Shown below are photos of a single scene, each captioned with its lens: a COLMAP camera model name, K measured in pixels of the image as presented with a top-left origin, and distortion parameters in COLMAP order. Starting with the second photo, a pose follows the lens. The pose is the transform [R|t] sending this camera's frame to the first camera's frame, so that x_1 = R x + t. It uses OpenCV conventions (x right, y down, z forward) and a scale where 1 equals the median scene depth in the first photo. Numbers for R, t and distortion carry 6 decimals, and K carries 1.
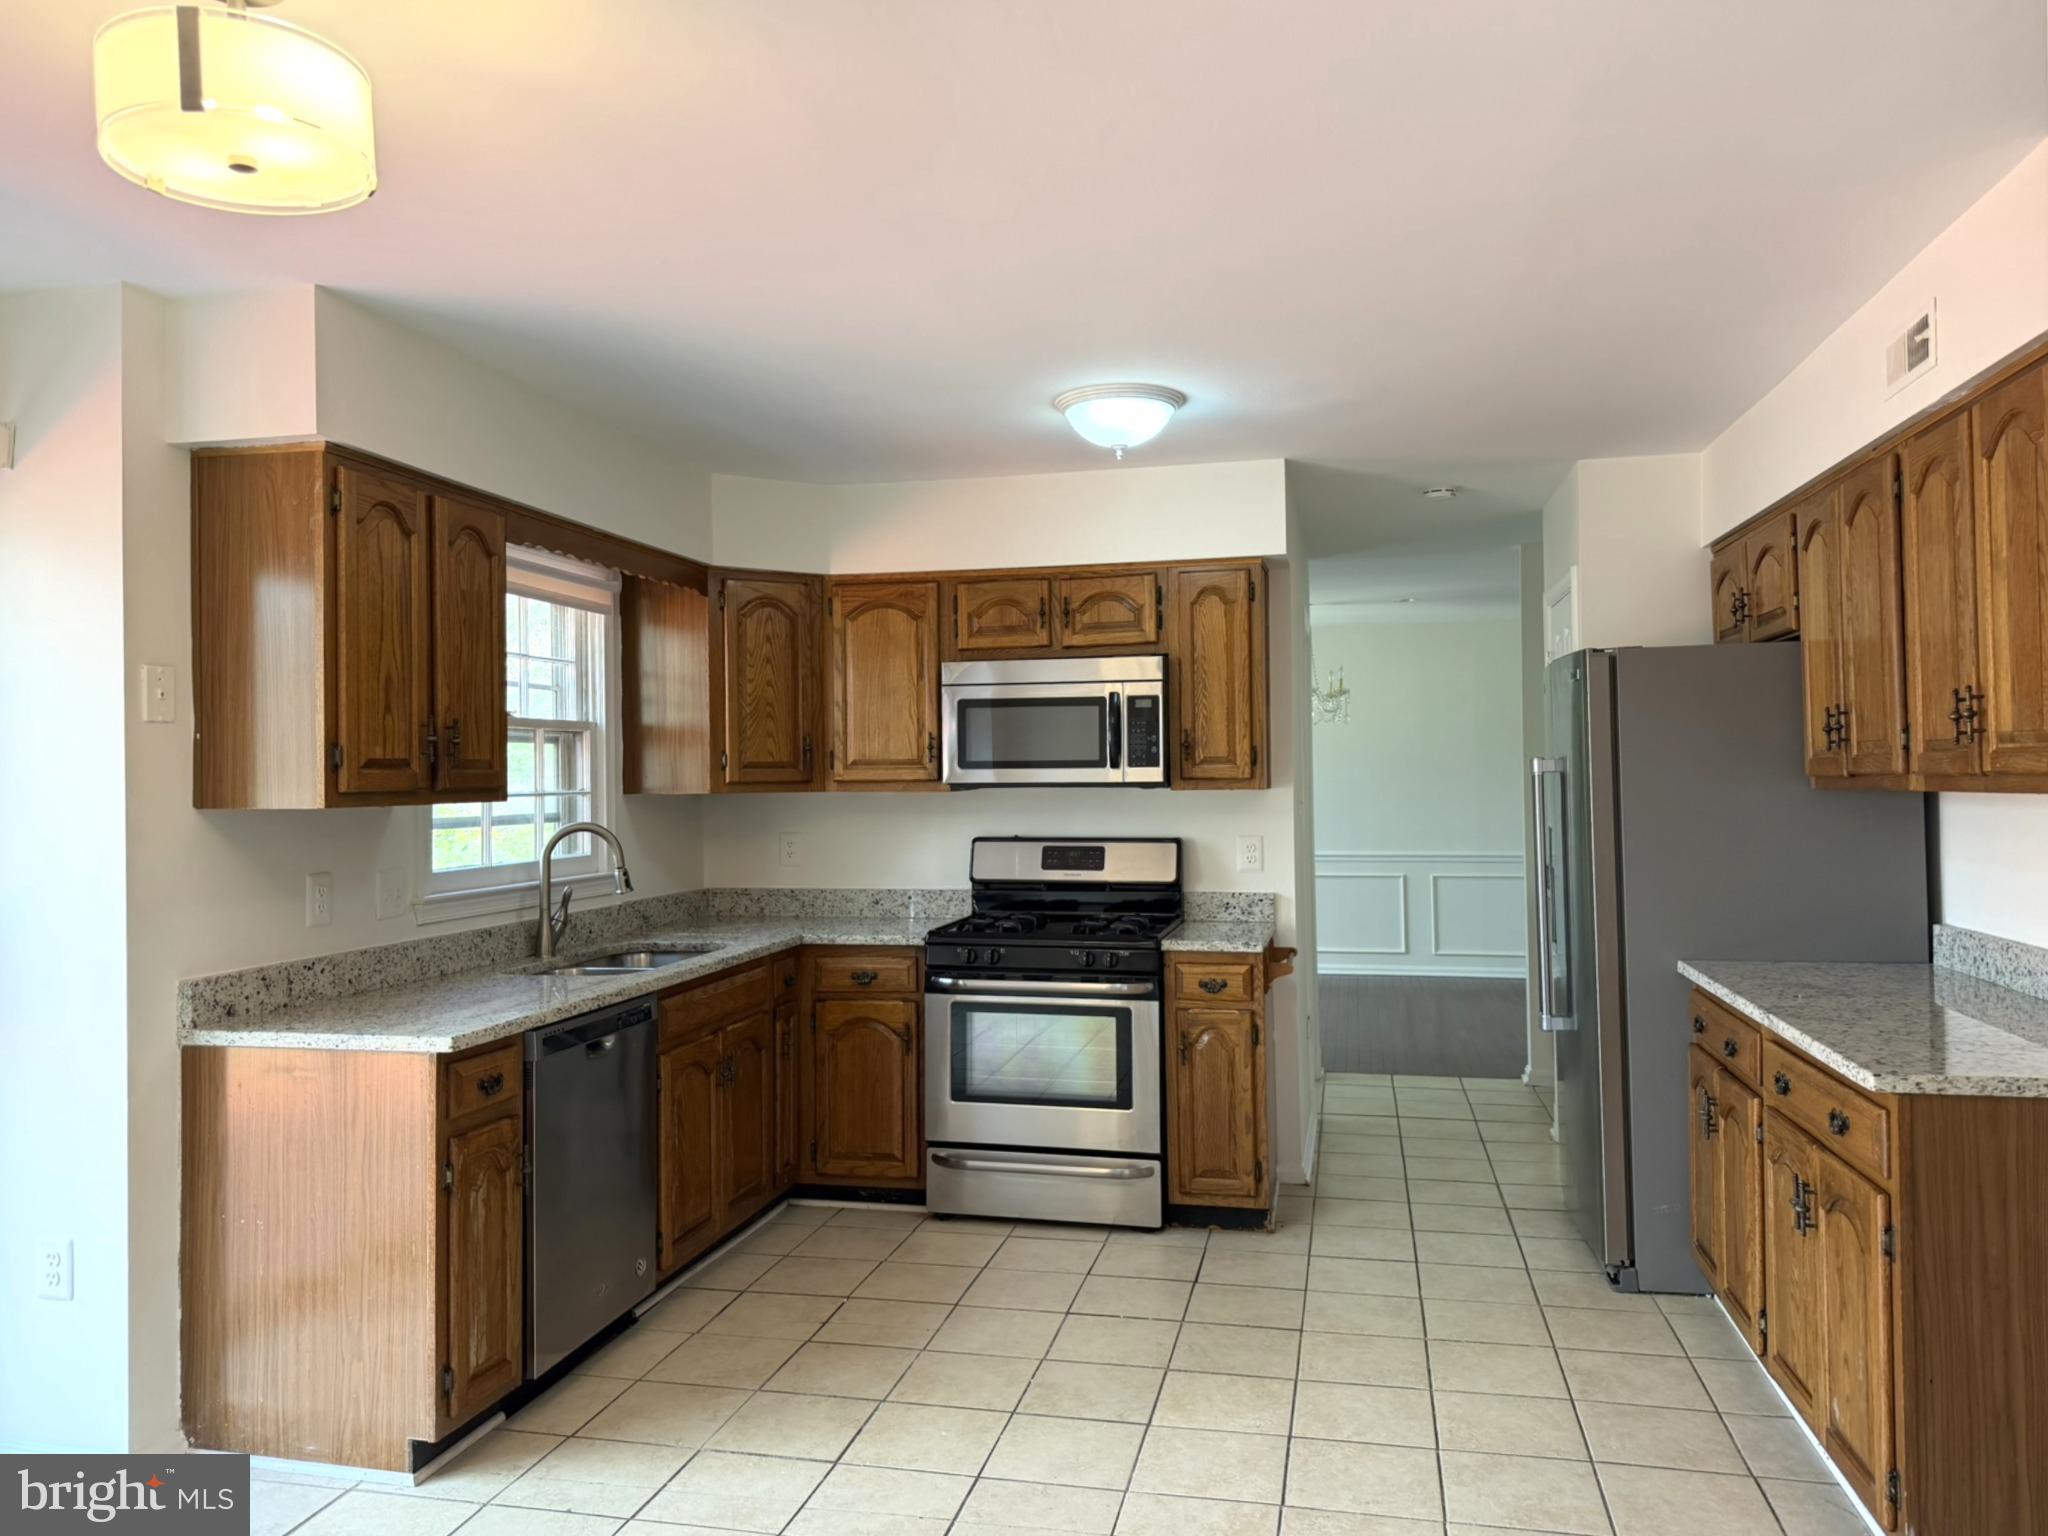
lens RADIAL K [[1450.9, 0, 1029.5], [0, 1450.9, 758.9], [0, 0, 1]] dist [0.143924, -0.263131]
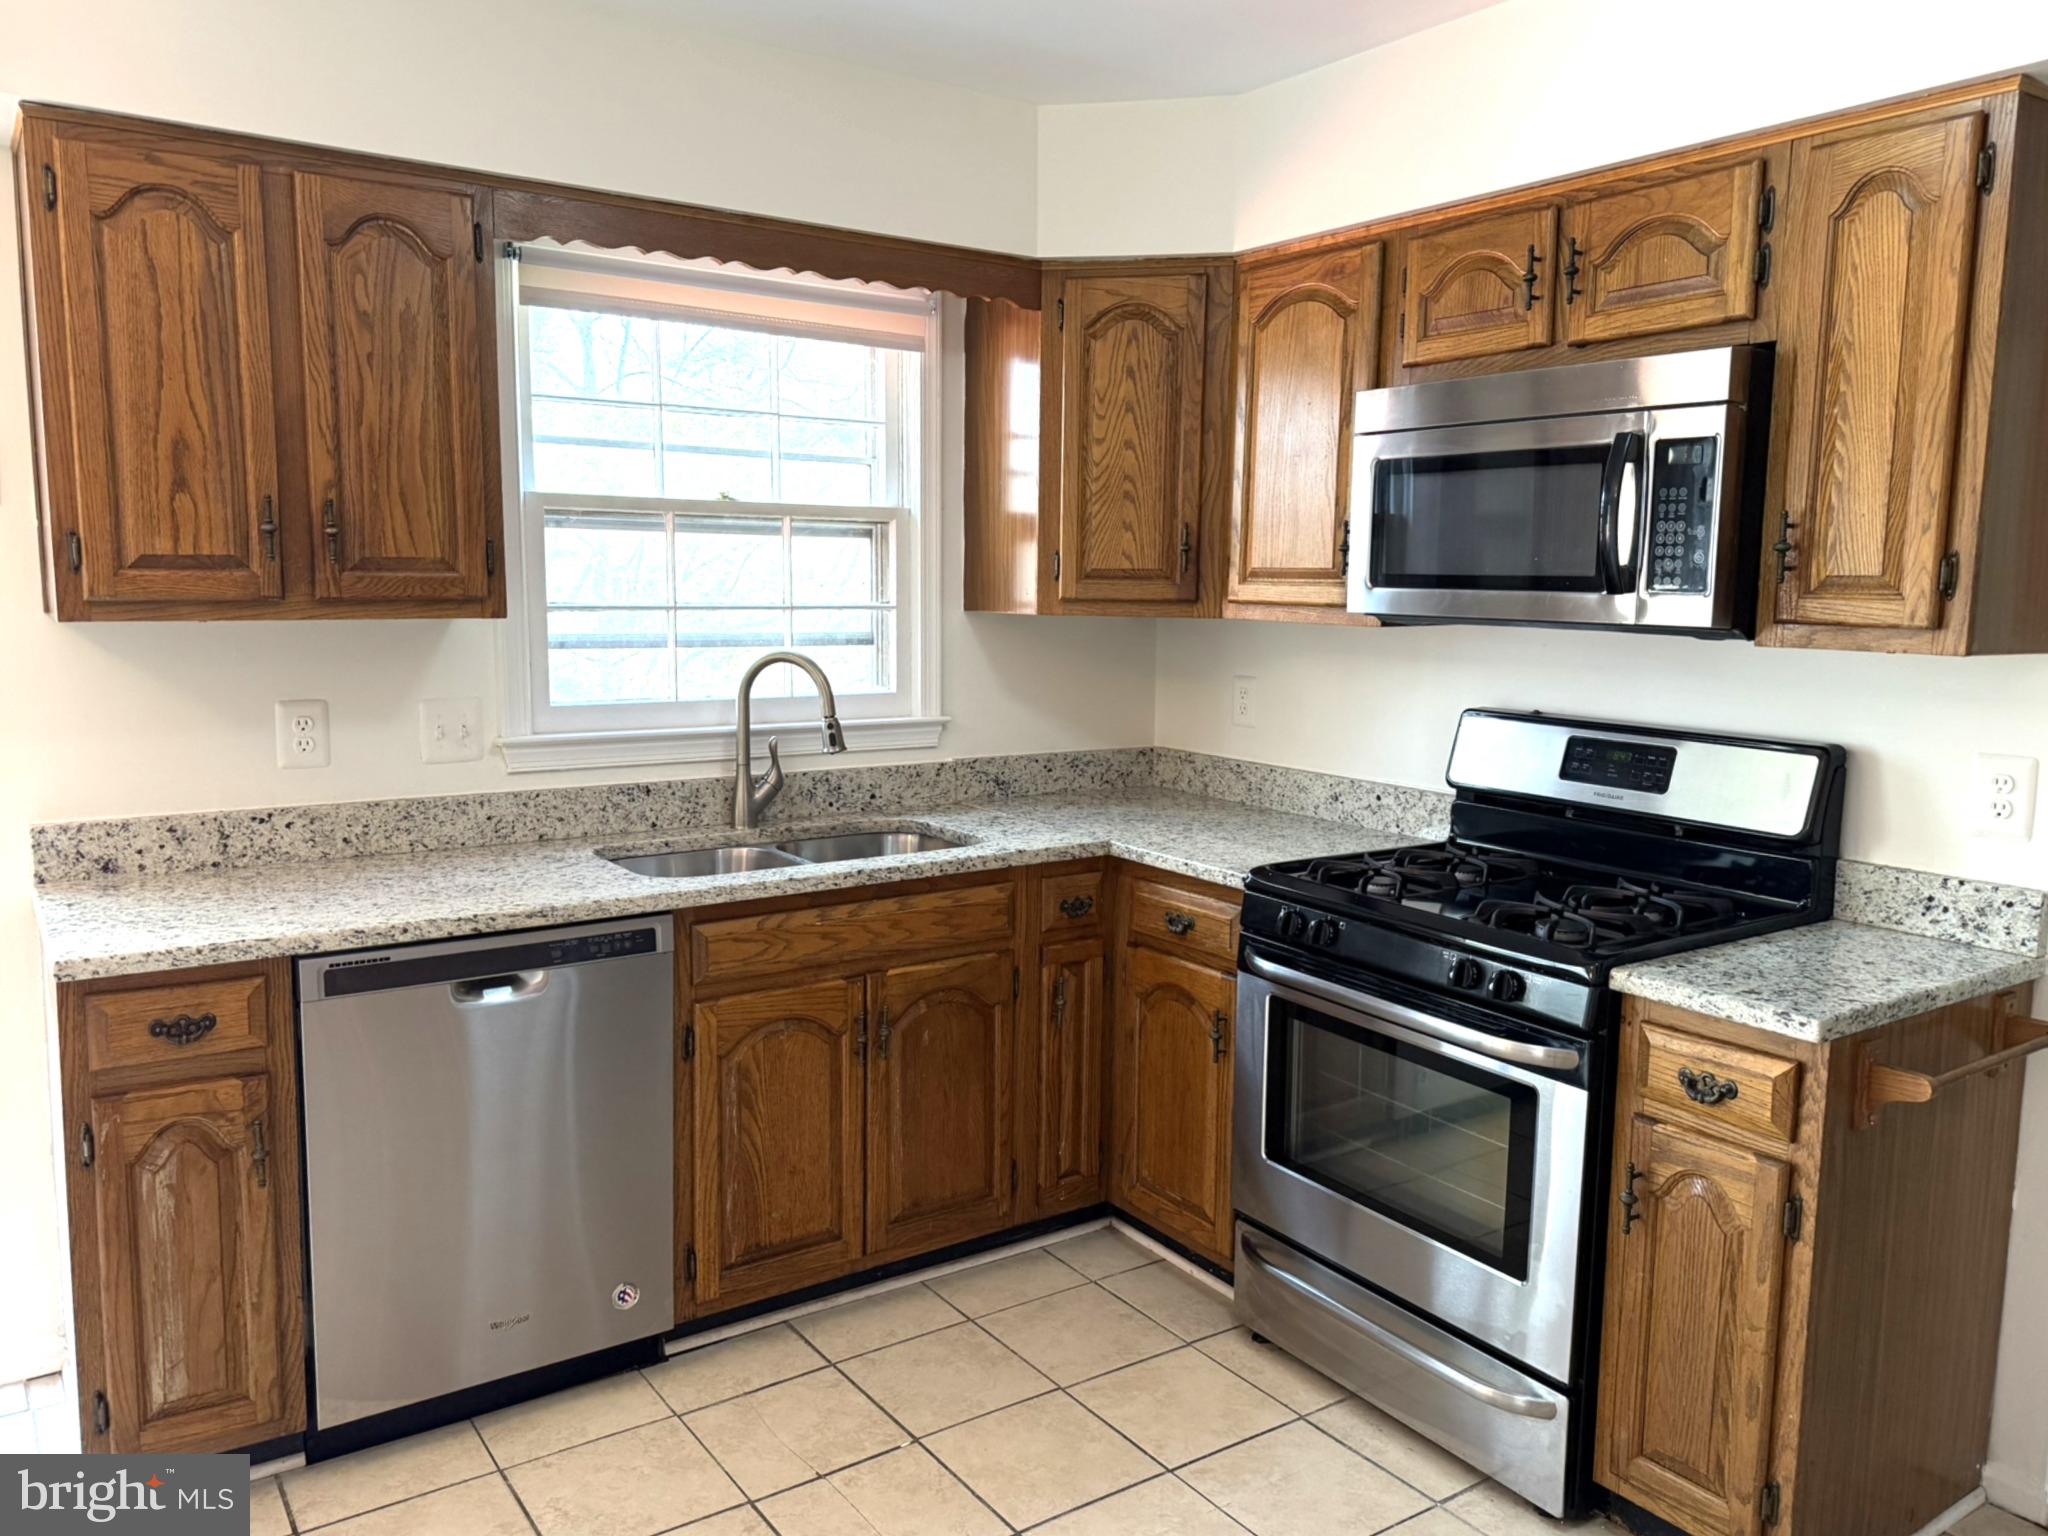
lens RADIAL K [[1518.1, 0, 1023.4], [0, 1518.1, 773.8], [0, 0, 1]] dist [0.095261, -0.133146]
pose [[0.736543, 0.110054, -0.667377, 0.277921], [-0.012842, 0.988772, 0.148881, -0.008756], [0.676268, -0.101087, 0.729687, 0.518944]]
